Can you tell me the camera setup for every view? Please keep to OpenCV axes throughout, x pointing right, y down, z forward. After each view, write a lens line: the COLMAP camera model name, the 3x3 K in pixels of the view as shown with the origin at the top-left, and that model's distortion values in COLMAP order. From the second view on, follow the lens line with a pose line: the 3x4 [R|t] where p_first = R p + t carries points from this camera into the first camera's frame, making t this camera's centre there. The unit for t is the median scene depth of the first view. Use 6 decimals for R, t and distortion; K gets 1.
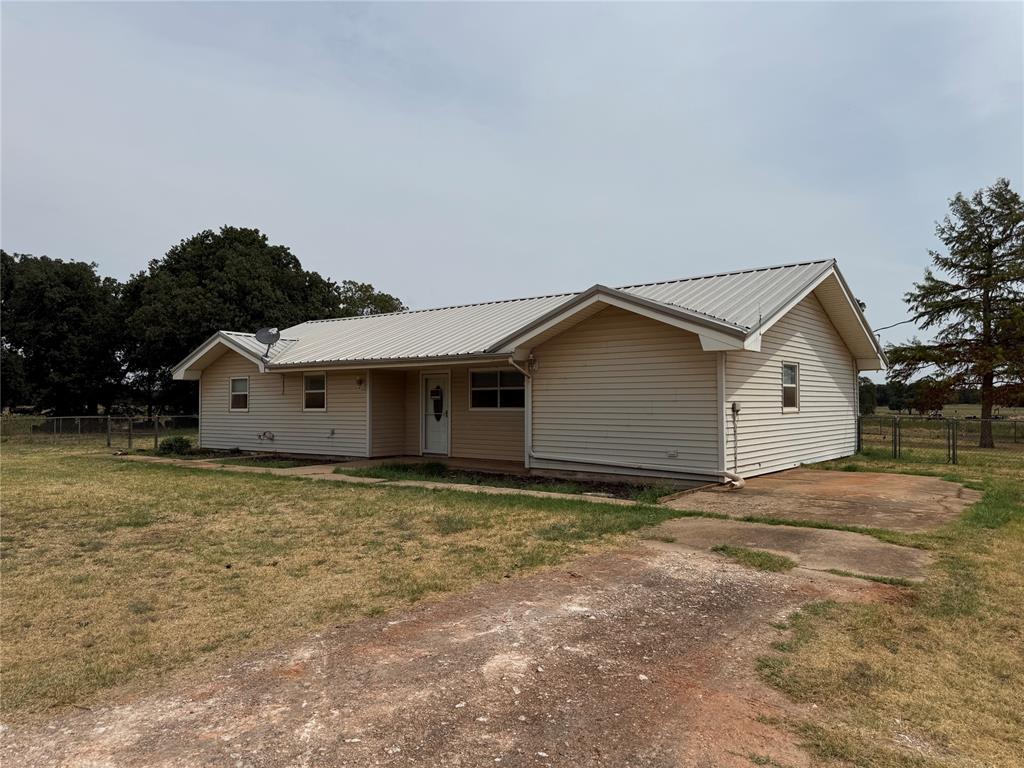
lens RADIAL K [[723.1, 0, 512.0], [0, 723.1, 384.0], [0, 0, 1]] dist [0.072264, -0.100173]
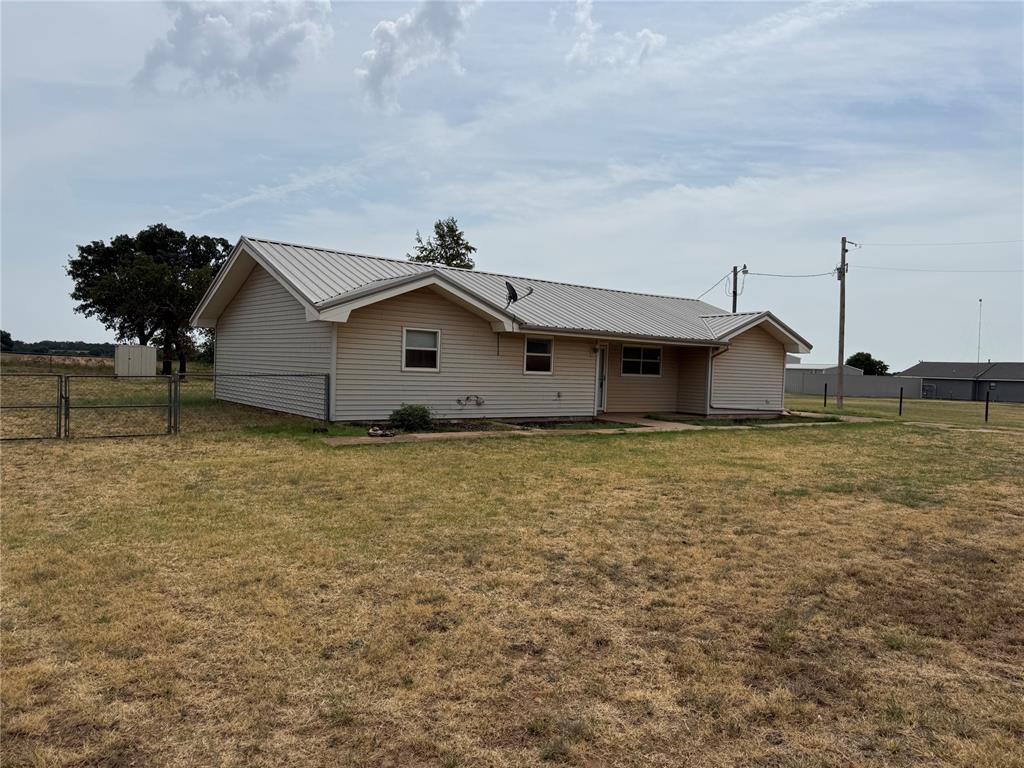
lens RADIAL K [[728.7, 0, 511.6], [0, 728.7, 374.3], [0, 0, 1]] dist [0.042494, -0.056681]
pose [[0.248805, 0.004123, 0.968545, -1.160200], [-0.061568, 0.998036, 0.011568, 0.026110], [-0.966595, -0.062510, 0.248570, 0.725683]]
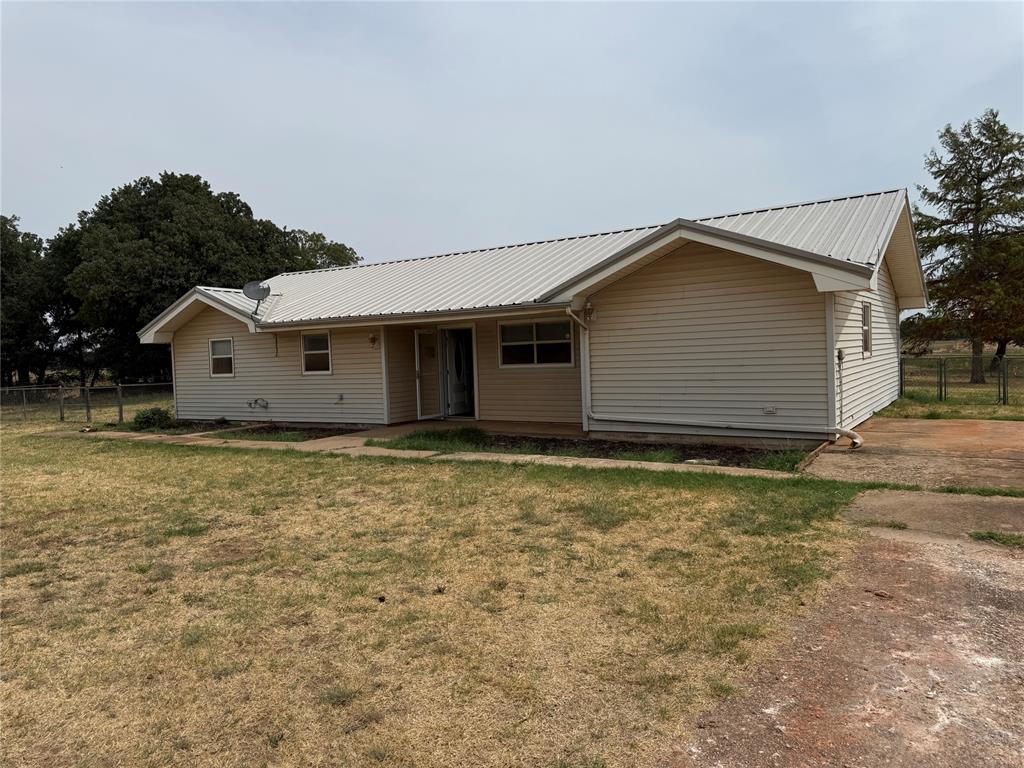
lens RADIAL K [[728.7, 0, 511.6], [0, 728.7, 374.3], [0, 0, 1]] dist [0.042494, -0.056681]
pose [[0.995920, -0.037687, 0.081999, -0.099909], [0.033045, 0.997813, 0.057253, -0.005419], [-0.083978, -0.054310, 0.994987, 0.084577]]
